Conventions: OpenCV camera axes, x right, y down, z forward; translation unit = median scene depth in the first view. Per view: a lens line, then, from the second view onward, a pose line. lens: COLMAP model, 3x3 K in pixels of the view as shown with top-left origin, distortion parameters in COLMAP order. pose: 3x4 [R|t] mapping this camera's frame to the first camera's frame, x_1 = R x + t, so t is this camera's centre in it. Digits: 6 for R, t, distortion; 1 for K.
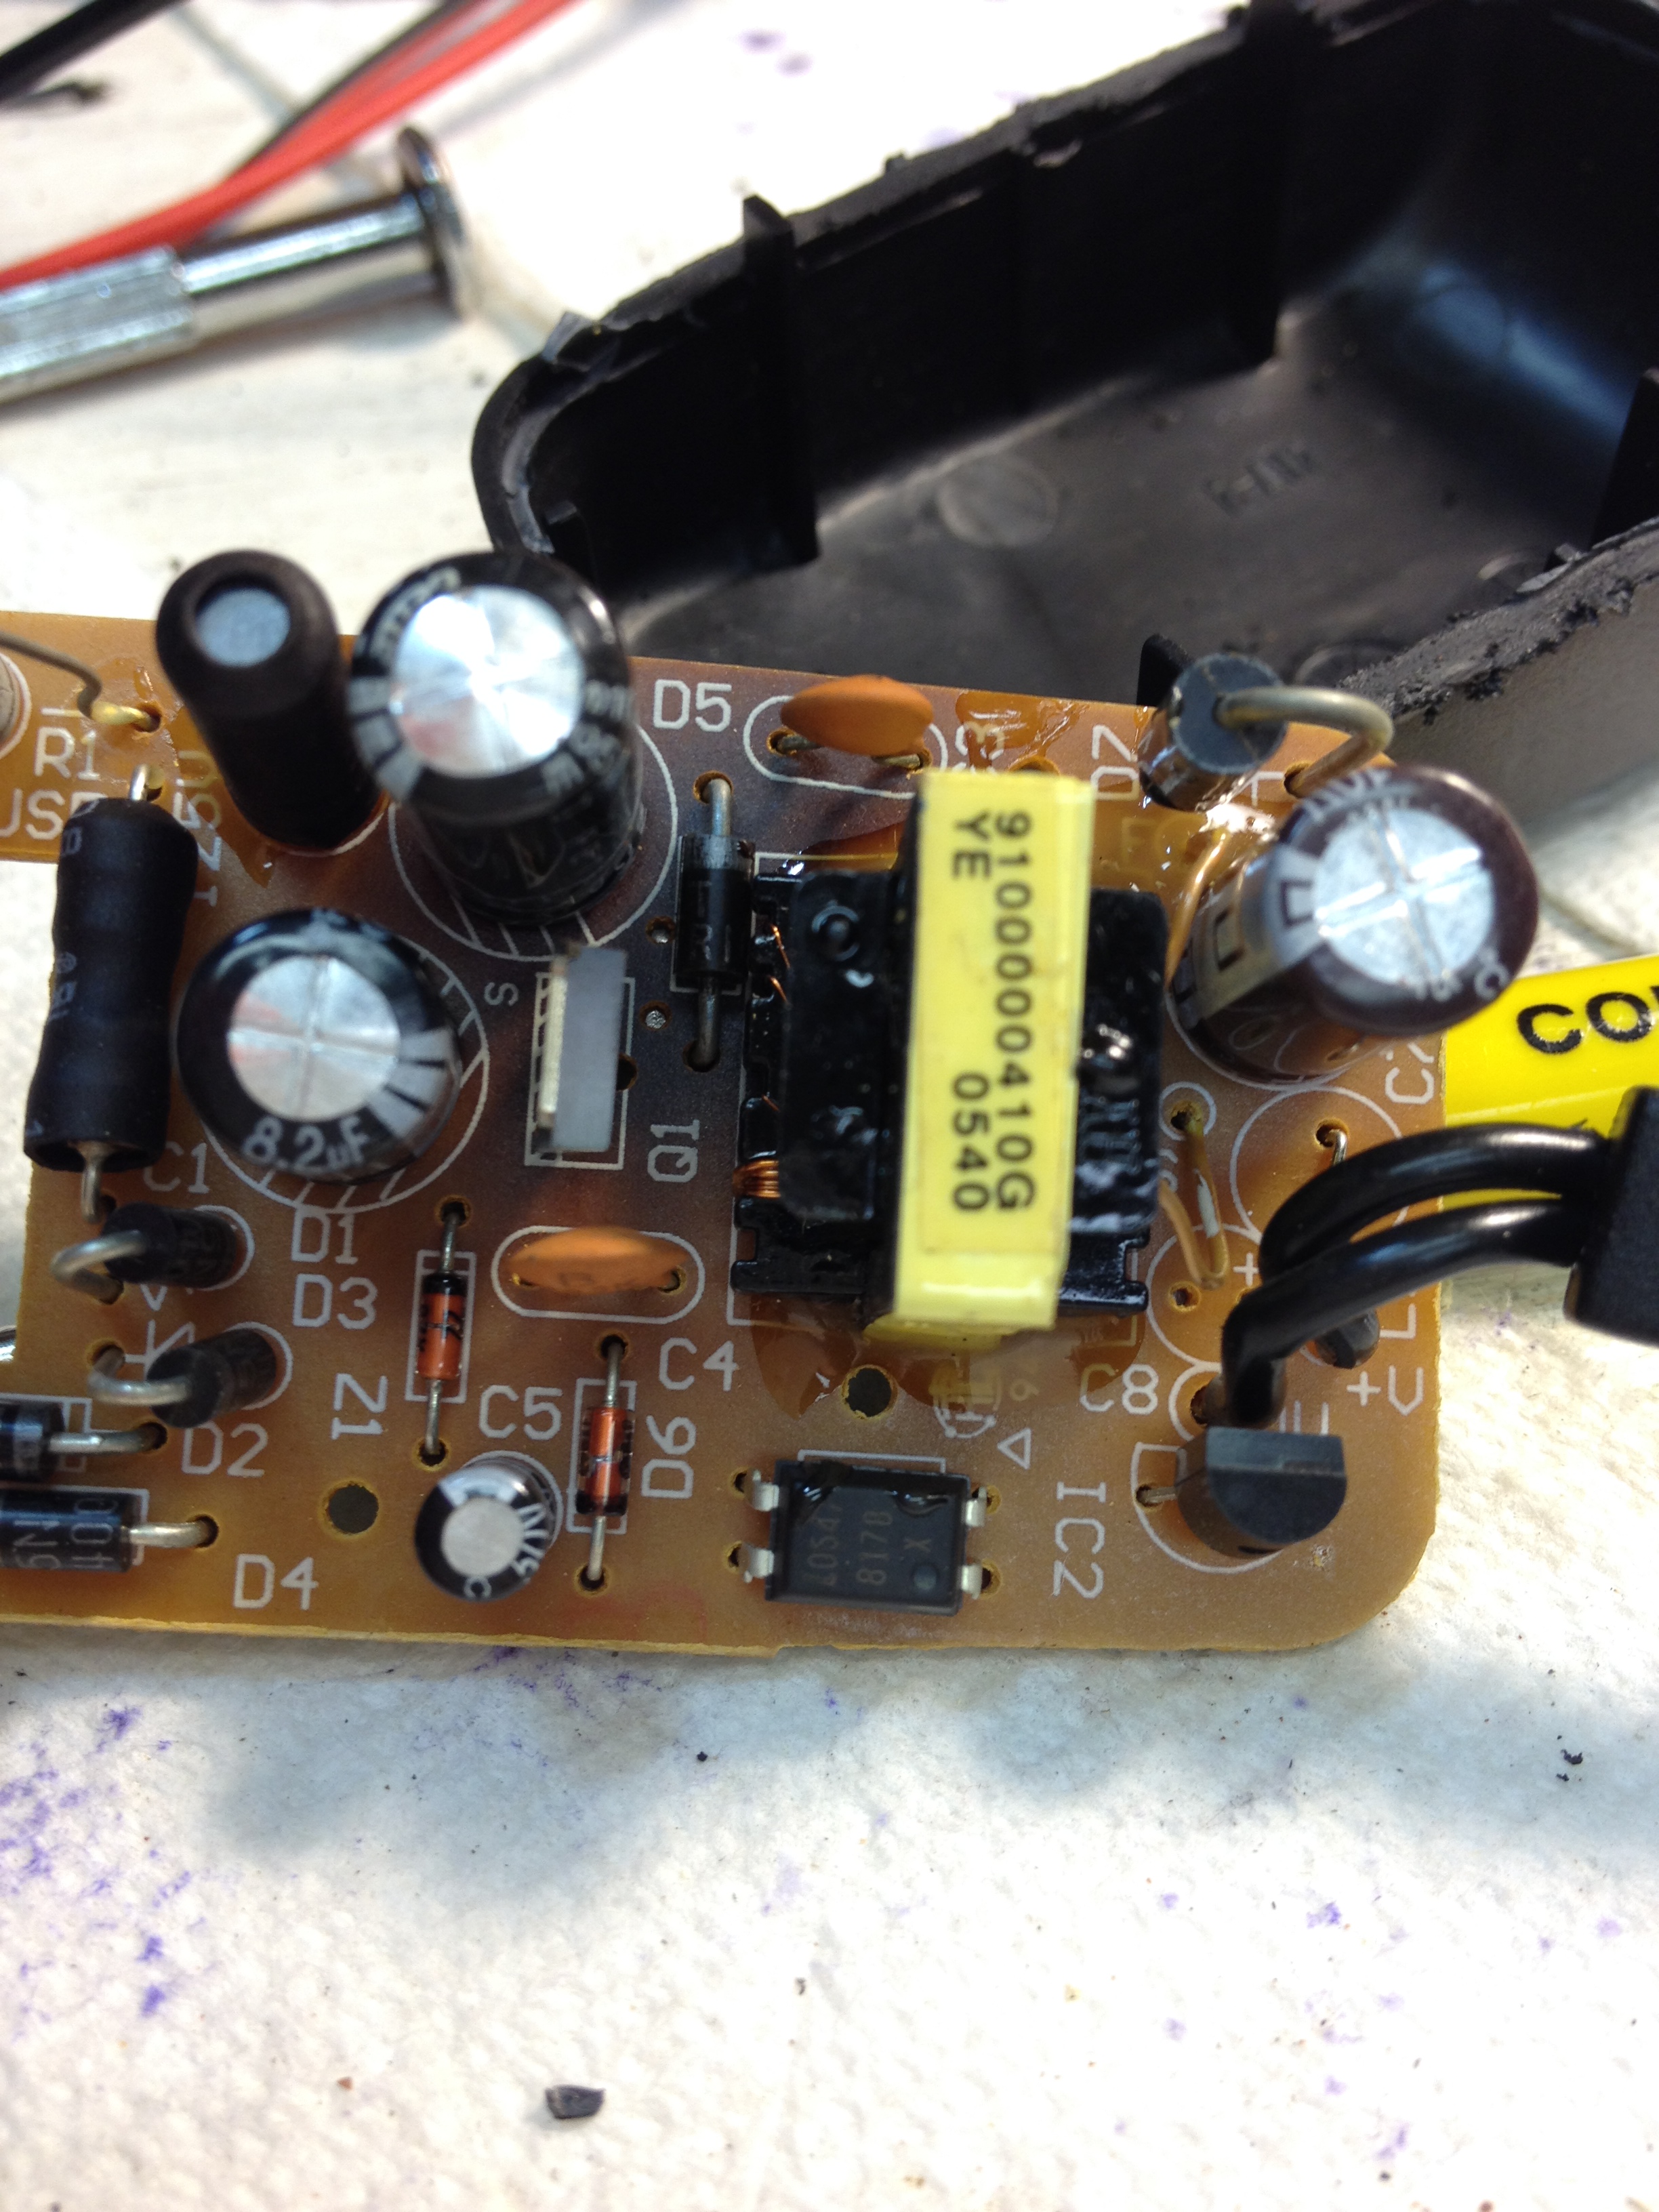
lens RADIAL K [[2234.0, 0, 829.5], [0, 2234.0, 1106.0], [0, 0, 1]] dist [0.214966, -0.950722]
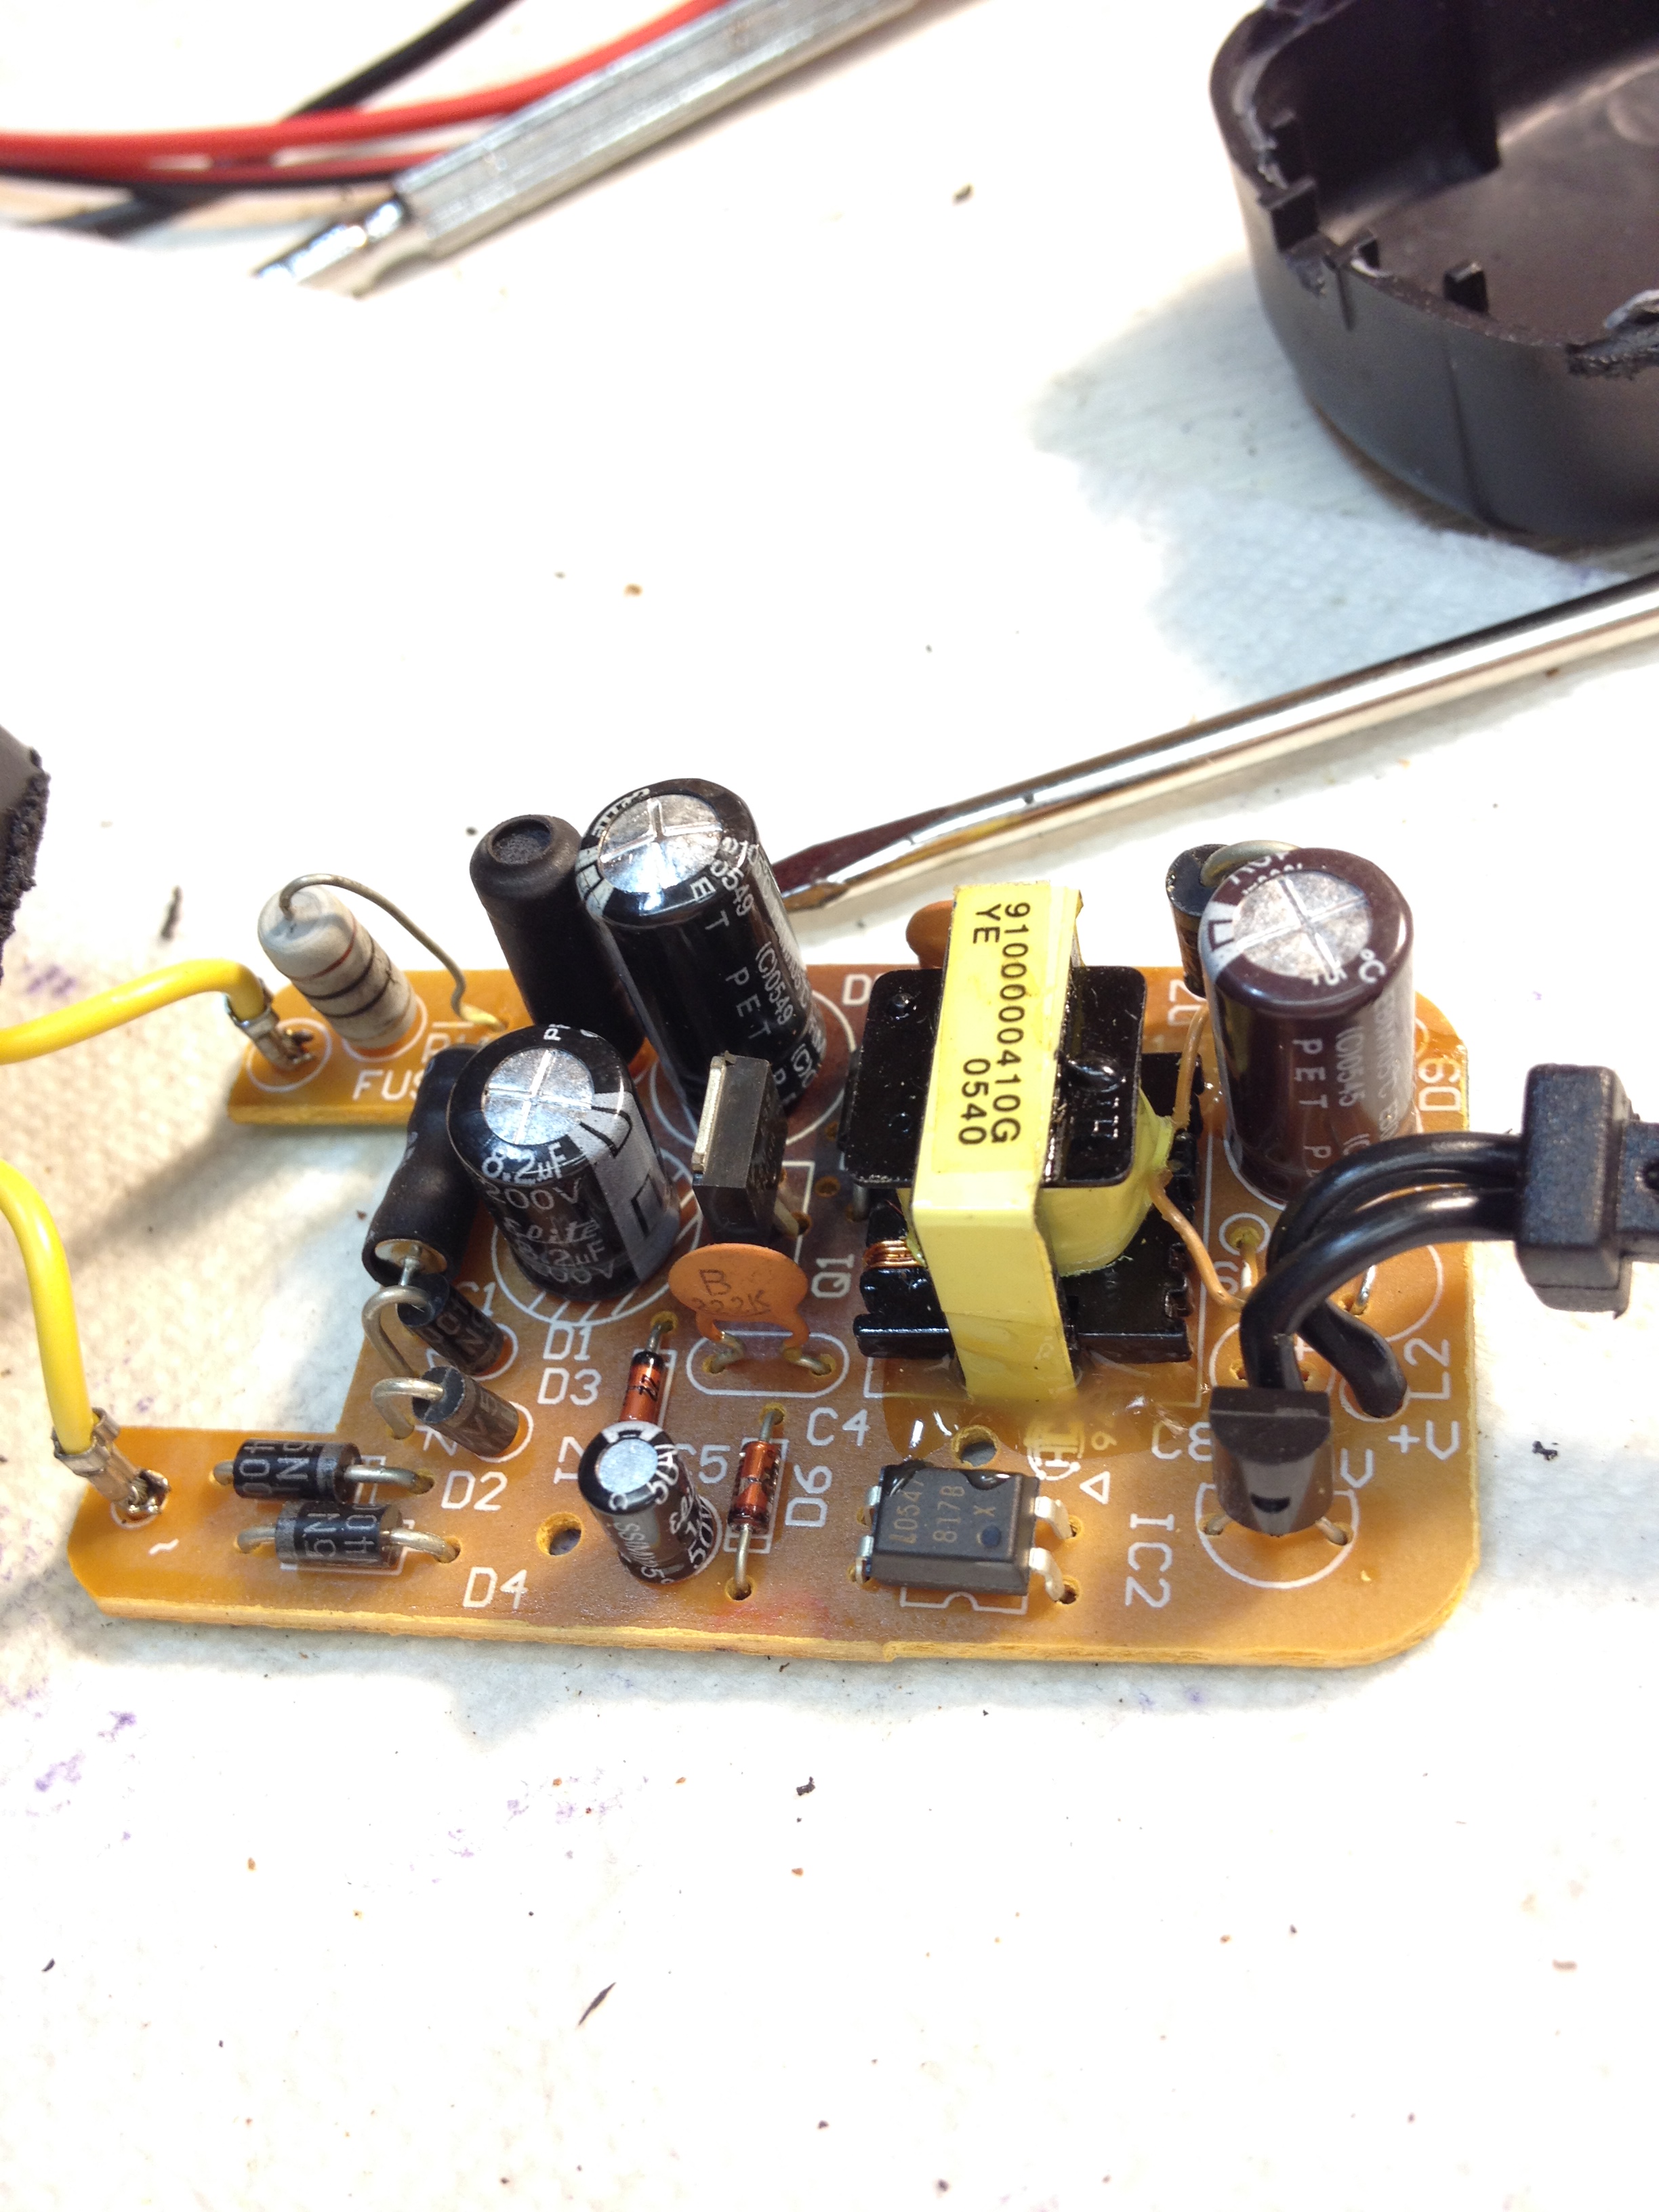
lens RADIAL K [[2251.8, 0, 829.5], [0, 2251.8, 1106.0], [0, 0, 1]] dist [0.078825, 0.002426]
pose [[0.961749, -0.075245, -0.263396, 0.277654], [-0.059561, 0.881091, -0.469181, 0.544115], [0.267379, 0.466922, 0.842907, -0.127732]]
